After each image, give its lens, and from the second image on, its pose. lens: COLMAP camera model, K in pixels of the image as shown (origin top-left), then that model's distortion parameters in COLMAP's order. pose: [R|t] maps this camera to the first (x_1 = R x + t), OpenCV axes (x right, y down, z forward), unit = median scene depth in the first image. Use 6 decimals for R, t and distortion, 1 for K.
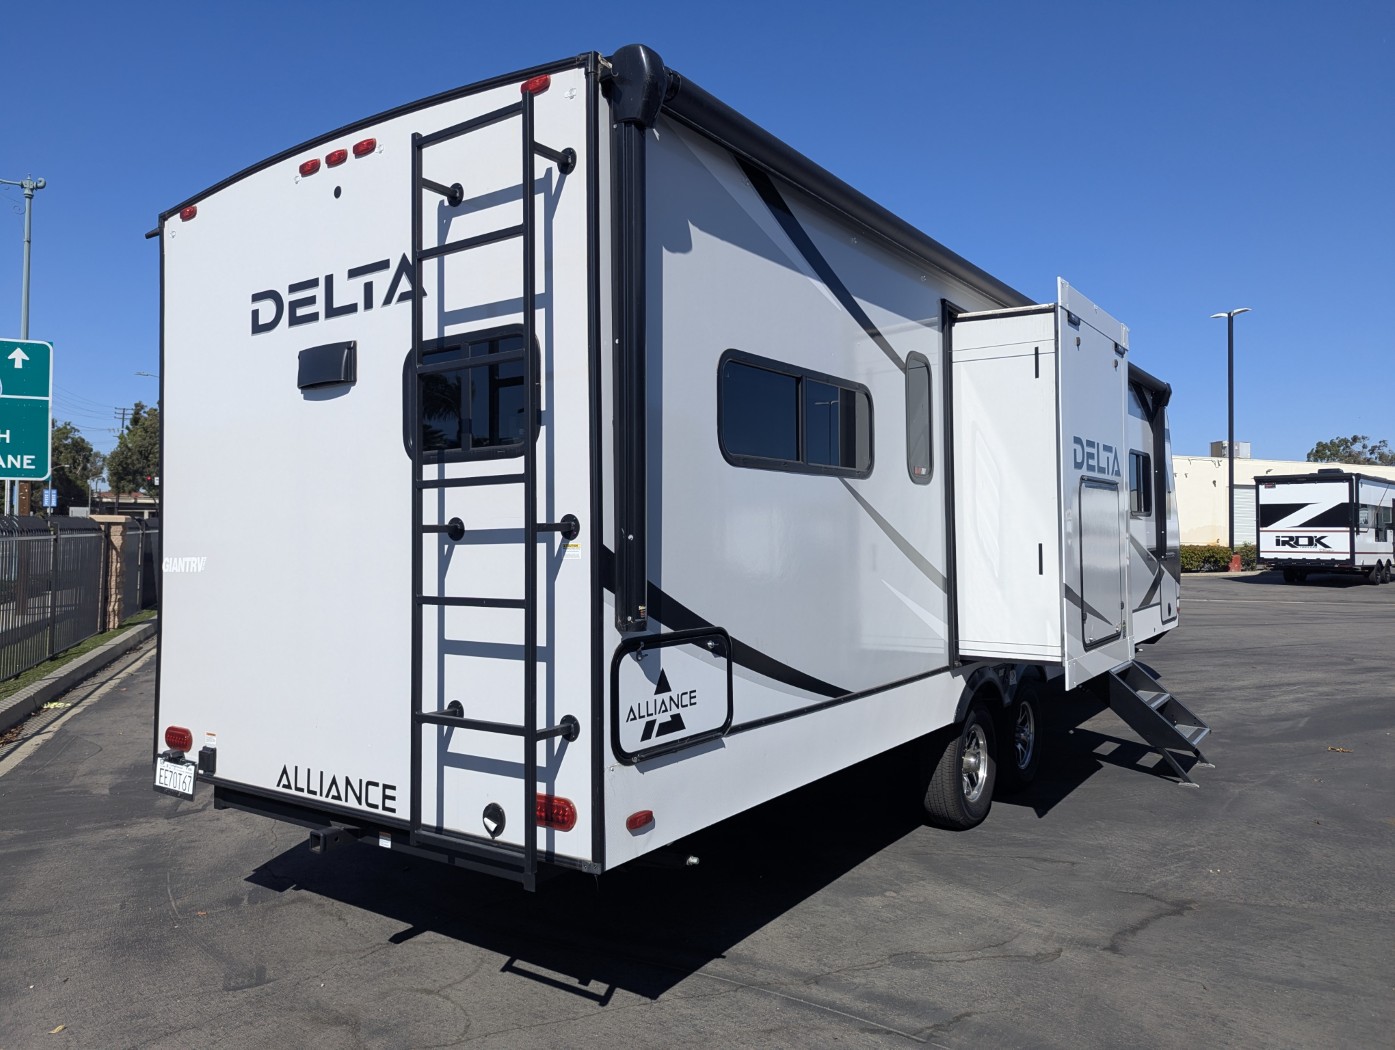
lens RADIAL K [[997.5, 0, 699.1], [0, 997.5, 520.8], [0, 0, 1]] dist [0.008623, -0.005334]
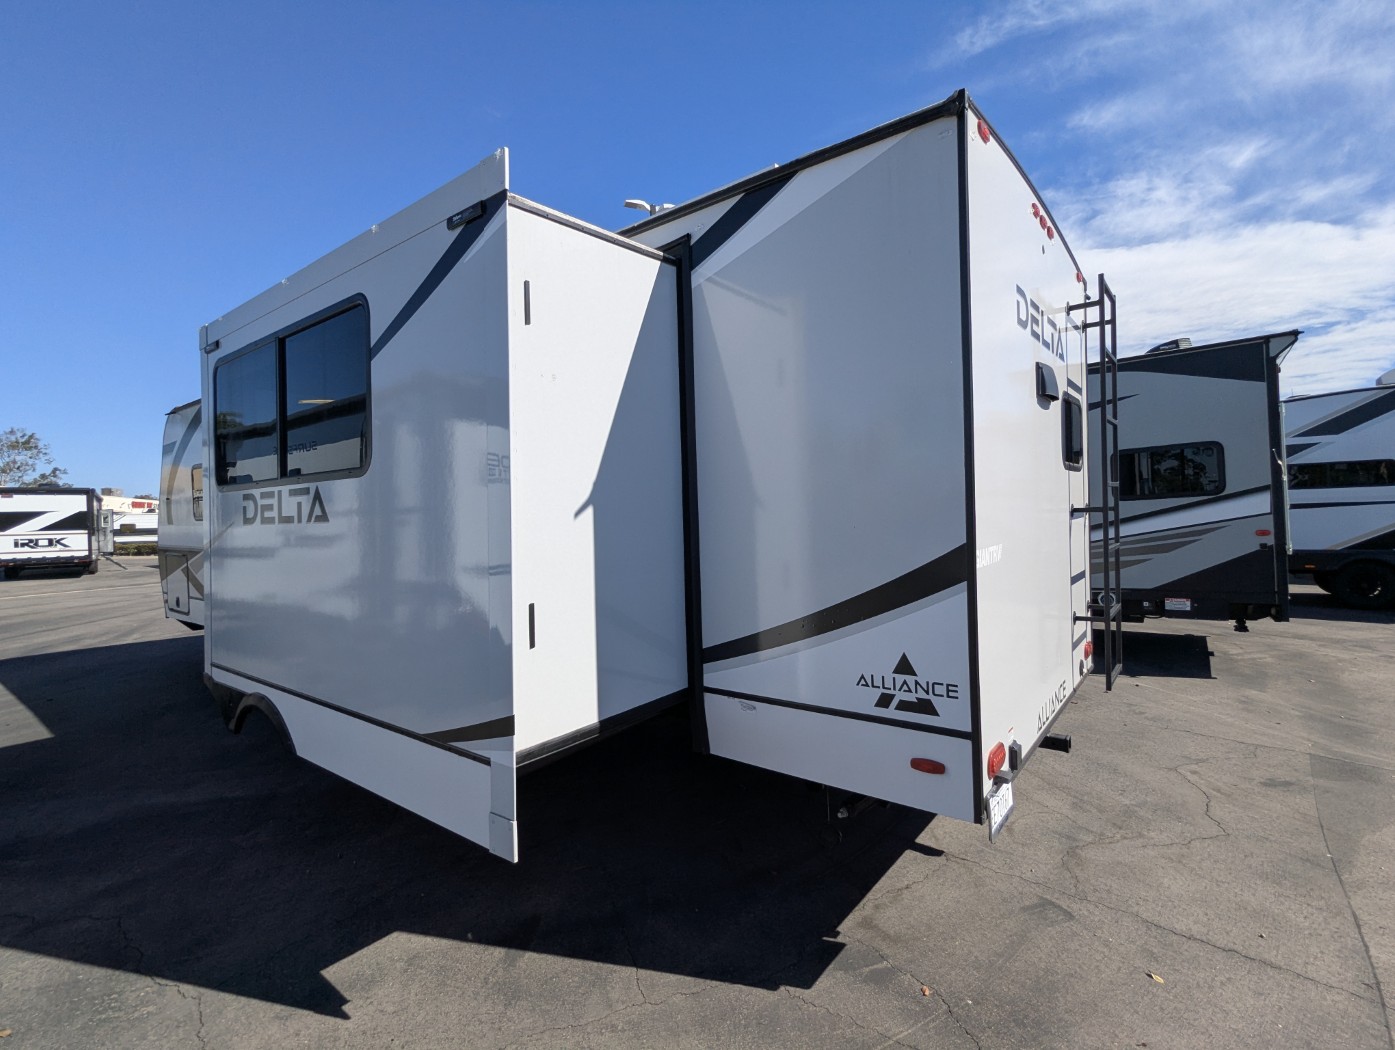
lens RADIAL K [[662.3, 0, 699.2], [0, 662.3, 520.2], [0, 0, 1]] dist [-0.000539, 0.000099]
pose [[0.054503, -0.003054, 0.998509, -0.152521], [0.012727, 0.999916, 0.002364, 0.001409], [-0.998432, 0.012579, 0.054538, 0.168816]]
